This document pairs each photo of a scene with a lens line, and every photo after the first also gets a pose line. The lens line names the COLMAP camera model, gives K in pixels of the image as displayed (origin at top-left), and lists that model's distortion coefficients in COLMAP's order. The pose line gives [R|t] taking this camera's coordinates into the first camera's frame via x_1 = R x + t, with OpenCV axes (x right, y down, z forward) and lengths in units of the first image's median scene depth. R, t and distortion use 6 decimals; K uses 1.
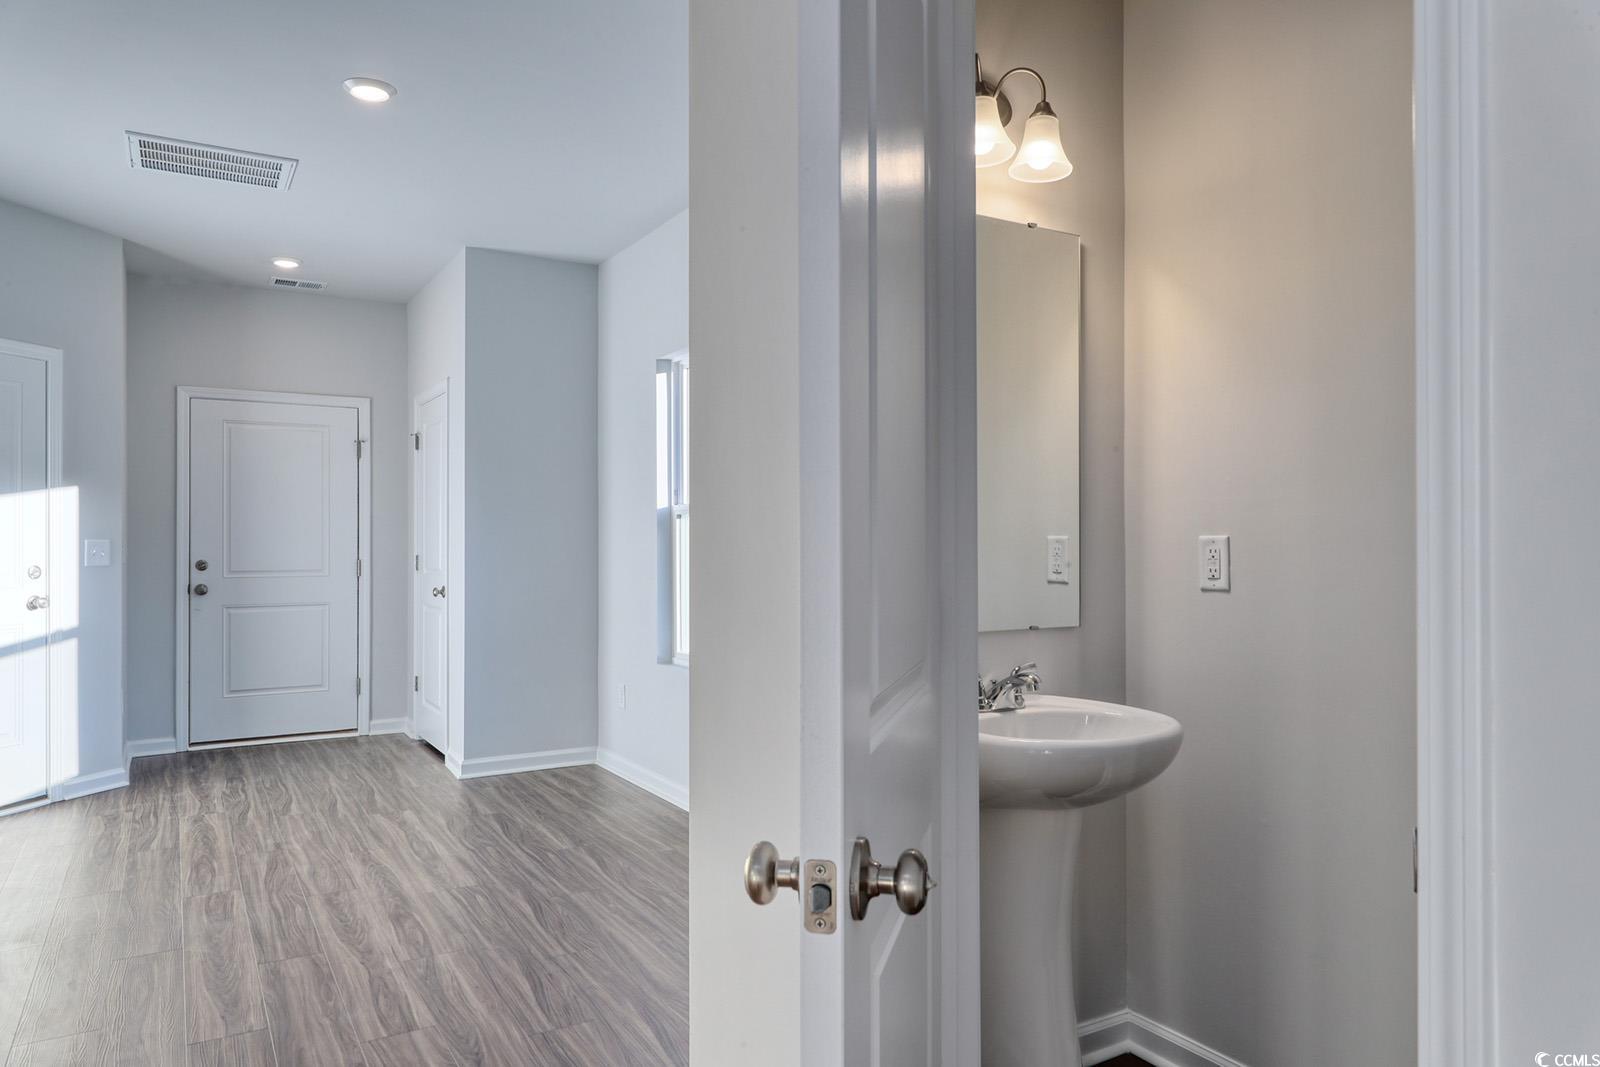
lens RADIAL K [[1071.1, 0, 817.1], [0, 1071.1, 533.1], [0, 0, 1]] dist [-0.001279, -0.001211]
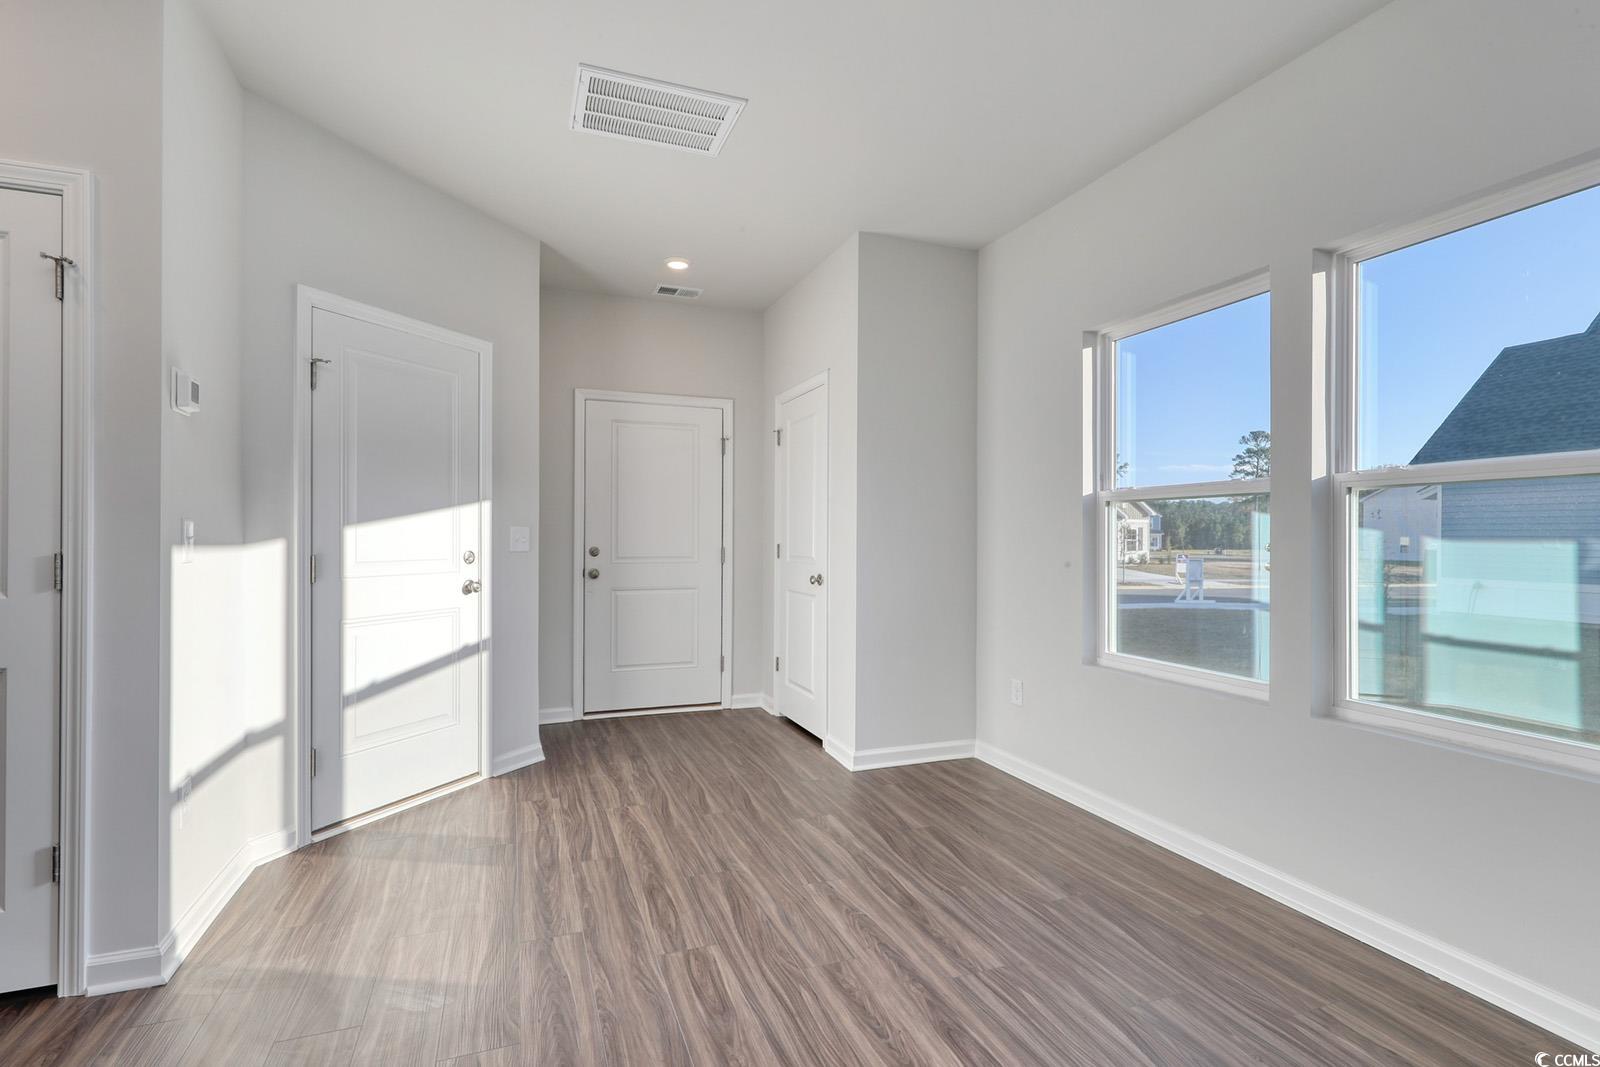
lens RADIAL K [[778.3, 0, 802.8], [0, 778.3, 535.3], [0, 0, 1]] dist [-0.001982, 0.001448]
pose [[0.983211, 0.005911, -0.182377, -0.253687], [-0.004644, 0.999962, 0.007373, 0.007427], [0.182414, -0.006402, 0.983201, 0.292748]]
